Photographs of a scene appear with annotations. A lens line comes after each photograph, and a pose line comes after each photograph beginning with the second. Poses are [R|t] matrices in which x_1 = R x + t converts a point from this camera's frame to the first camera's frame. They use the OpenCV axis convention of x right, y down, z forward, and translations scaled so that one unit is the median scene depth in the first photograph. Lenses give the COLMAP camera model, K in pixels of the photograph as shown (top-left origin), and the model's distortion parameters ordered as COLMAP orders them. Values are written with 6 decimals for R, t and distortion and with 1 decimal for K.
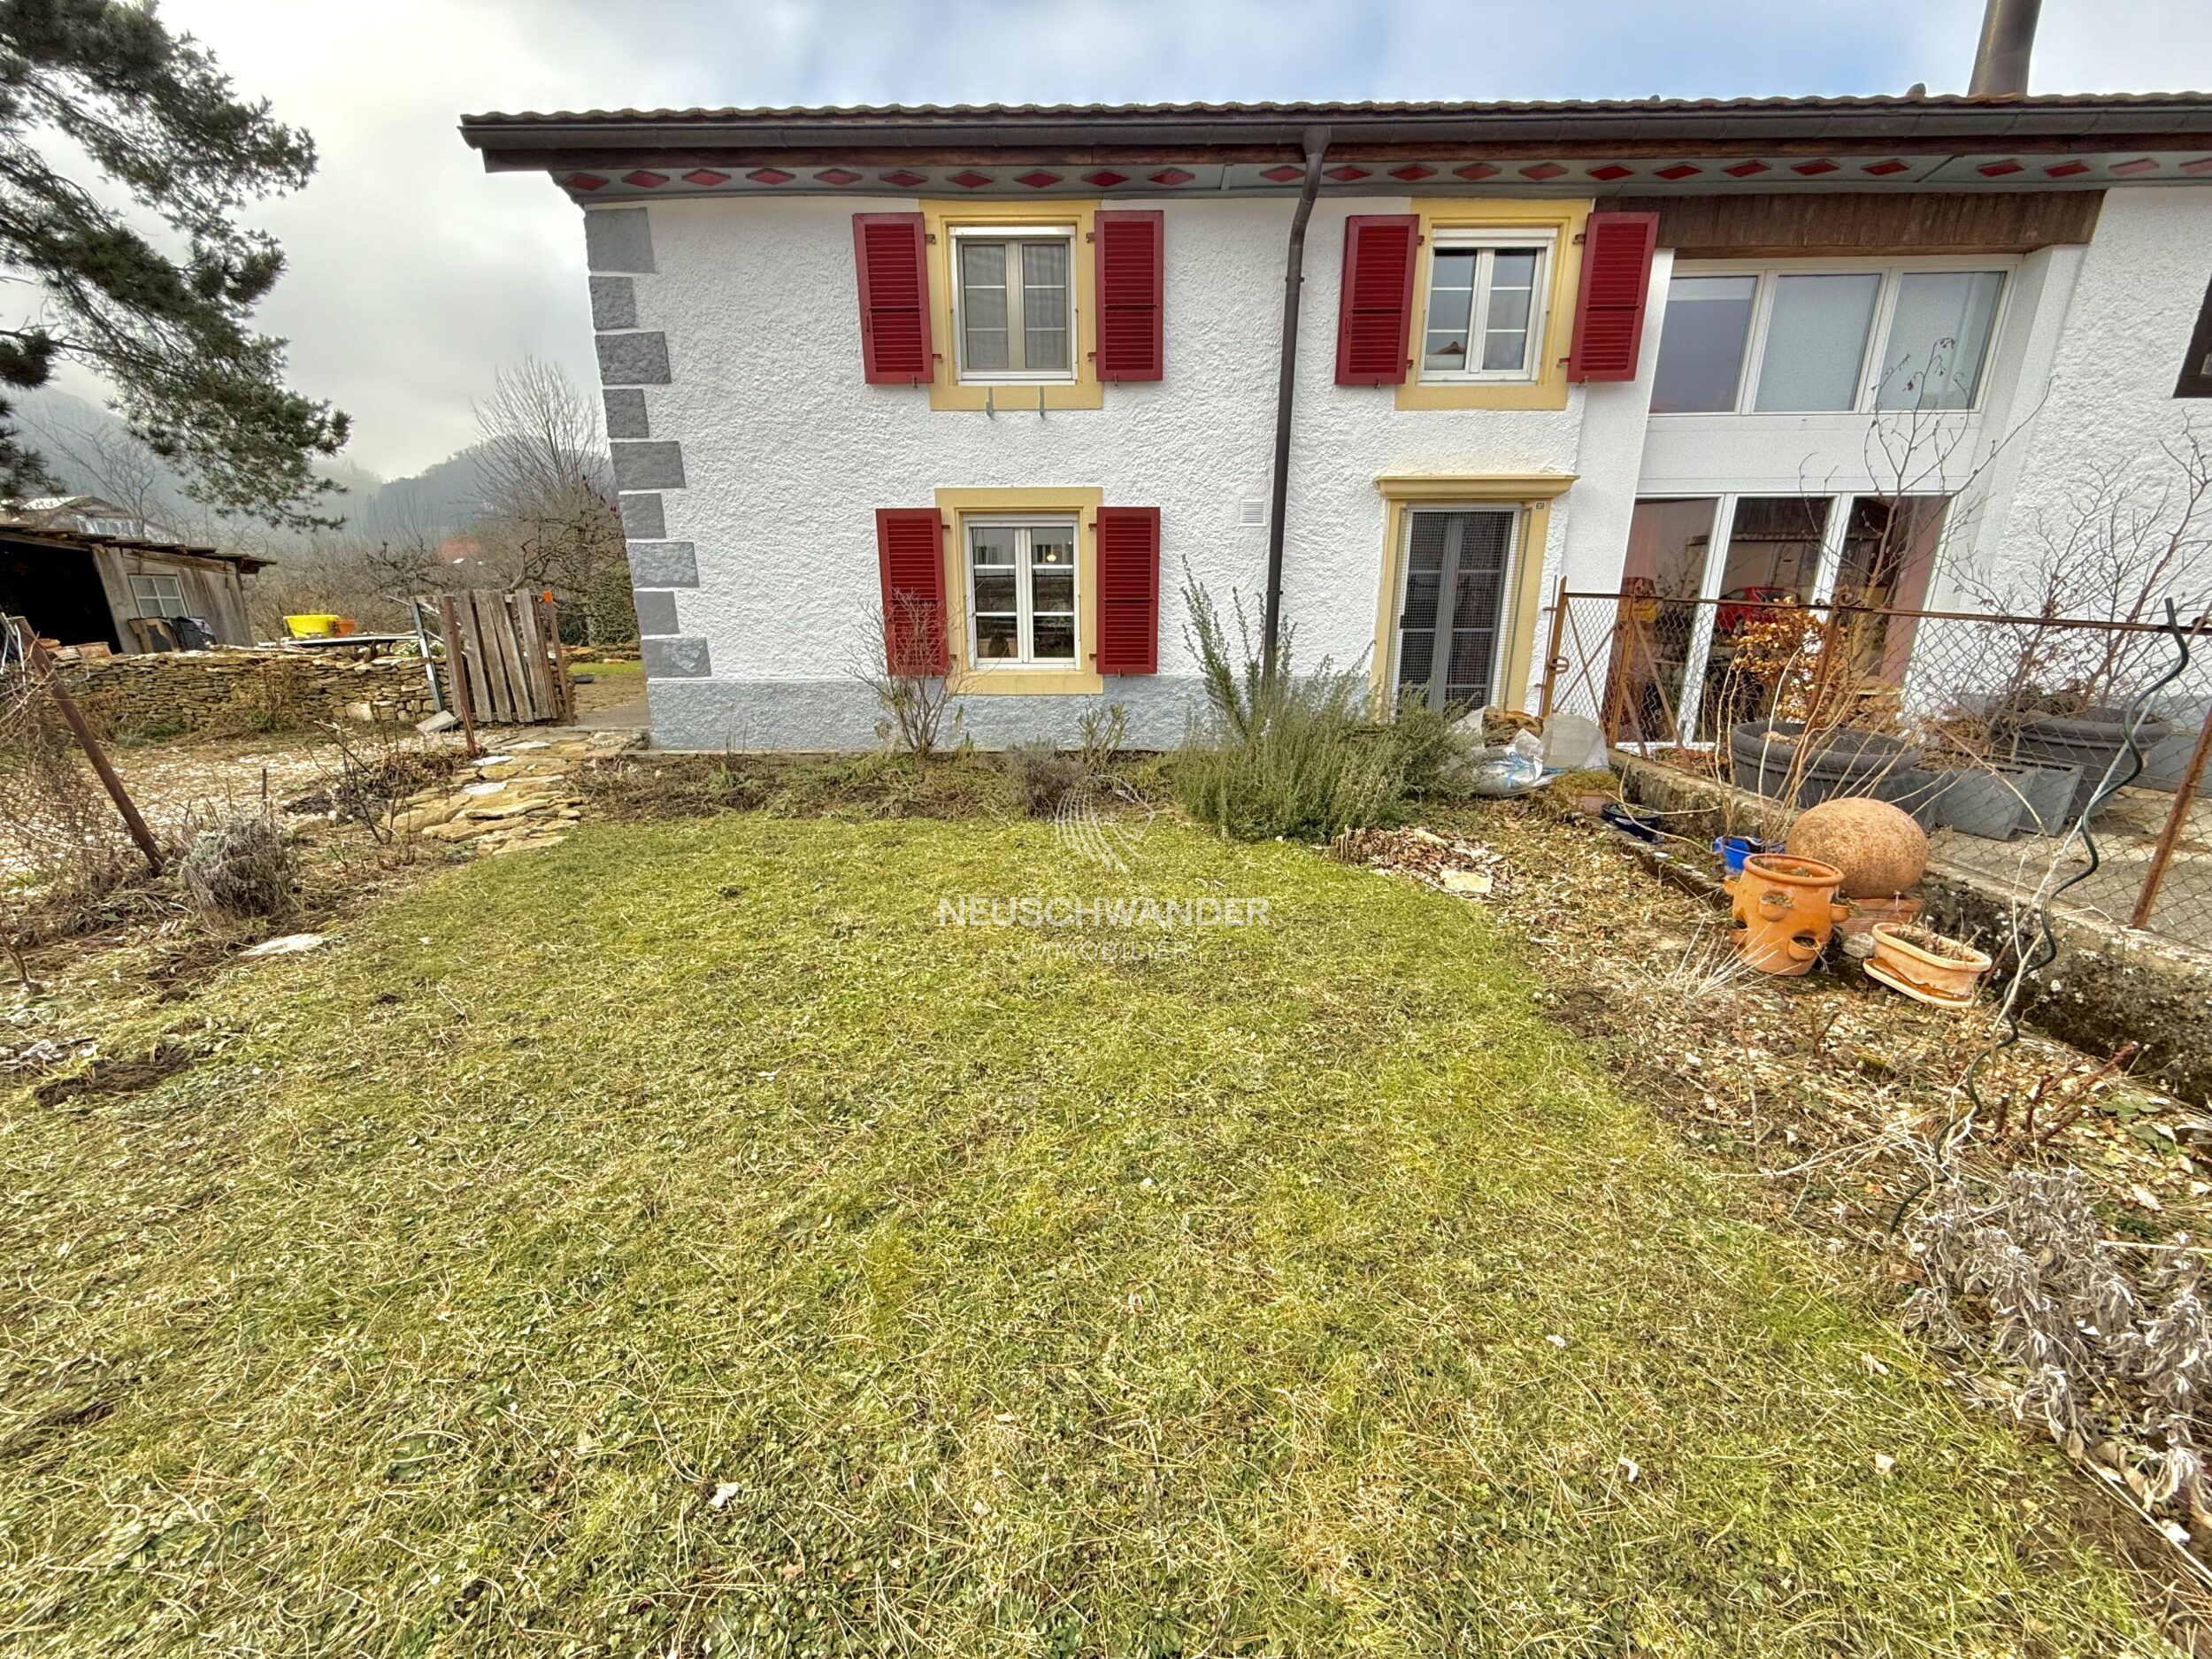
lens RADIAL K [[882.2, 0, 1099.5], [0, 882.2, 829.1], [0, 0, 1]] dist [-0.000111, 0.000145]
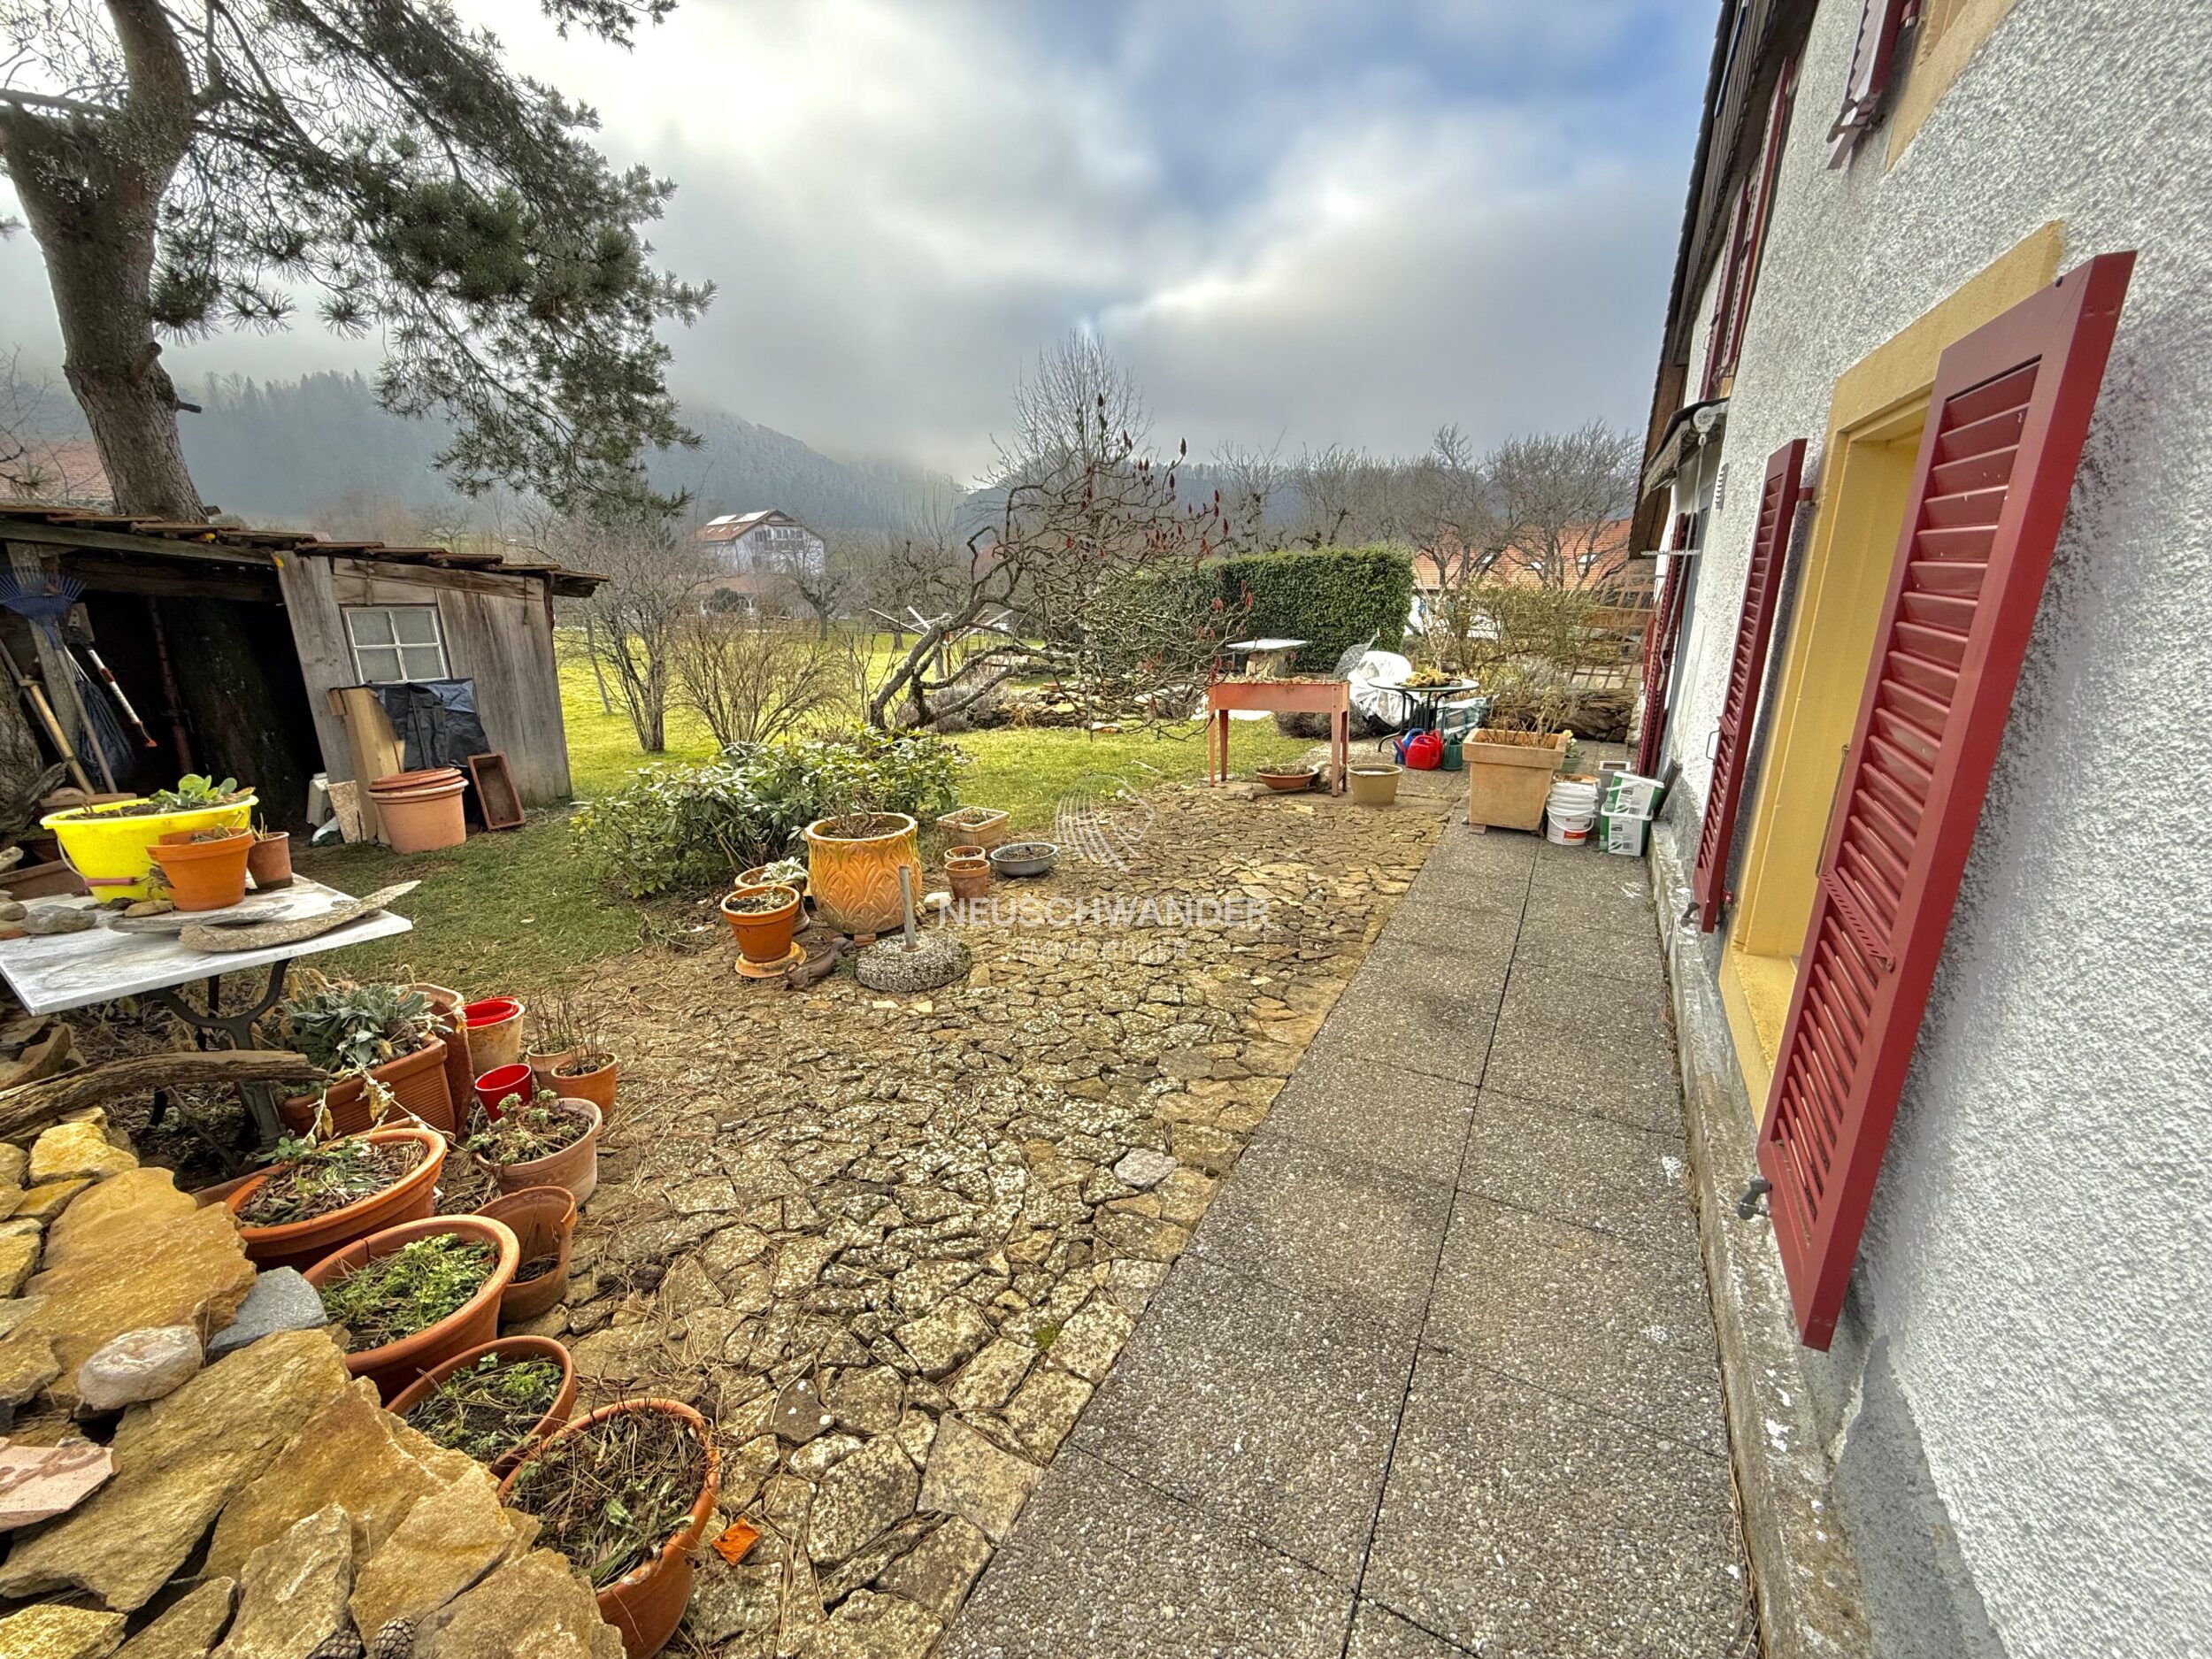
lens RADIAL K [[882.2, 0, 1099.5], [0, 882.2, 829.1], [0, 0, 1]] dist [-0.000111, 0.000145]
pose [[0.871774, 0.137456, -0.470230, -0.408520], [-0.133548, 0.990158, 0.041852, -0.232902], [0.471355, 0.026313, 0.881551, 0.728956]]
